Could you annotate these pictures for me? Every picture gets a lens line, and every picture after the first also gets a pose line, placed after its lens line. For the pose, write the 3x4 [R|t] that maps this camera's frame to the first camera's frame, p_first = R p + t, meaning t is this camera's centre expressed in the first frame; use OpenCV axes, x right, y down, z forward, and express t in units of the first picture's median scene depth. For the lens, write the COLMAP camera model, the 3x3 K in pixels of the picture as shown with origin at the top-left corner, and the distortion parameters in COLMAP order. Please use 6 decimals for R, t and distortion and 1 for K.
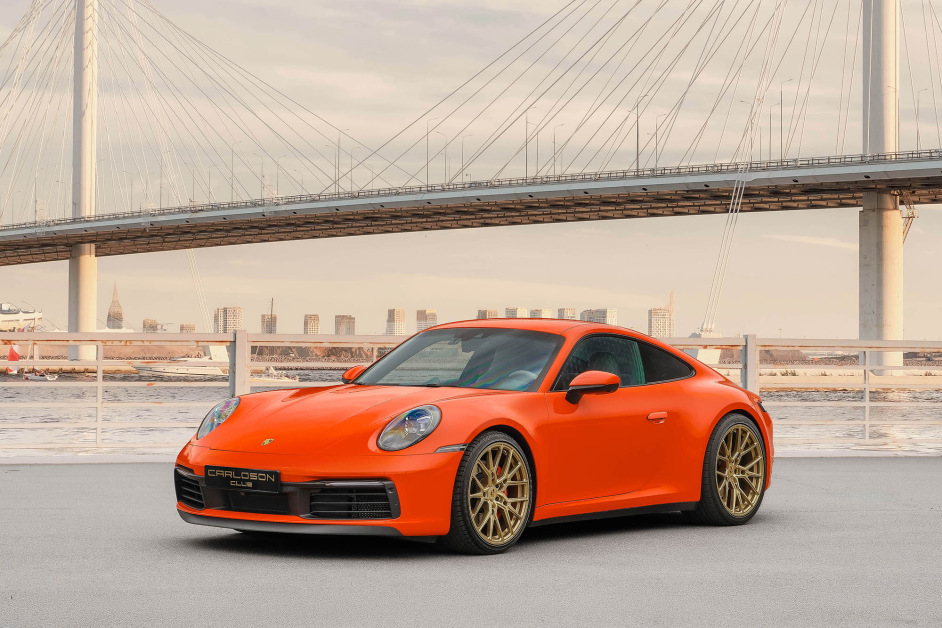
lens RADIAL K [[2005.4, 0, 471.5], [0, 2005.4, 313.5], [0, 0, 1]] dist [0.014331, 0.000000]
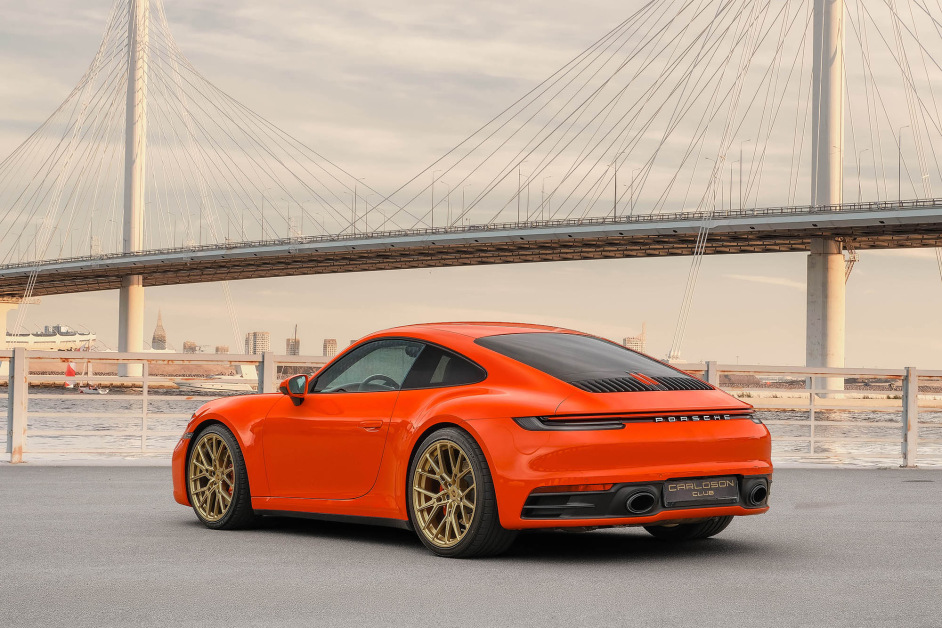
lens RADIAL K [[2139.6, 0, 470.8], [0, 2139.6, 314.8], [0, 0, 1]] dist [0.016076, 0.000000]
pose [[0.999923, 0.011917, 0.003349, -0.003407], [-0.011881, 0.999875, -0.010428, -0.001578], [-0.003473, 0.010387, 0.999940, -0.225995]]
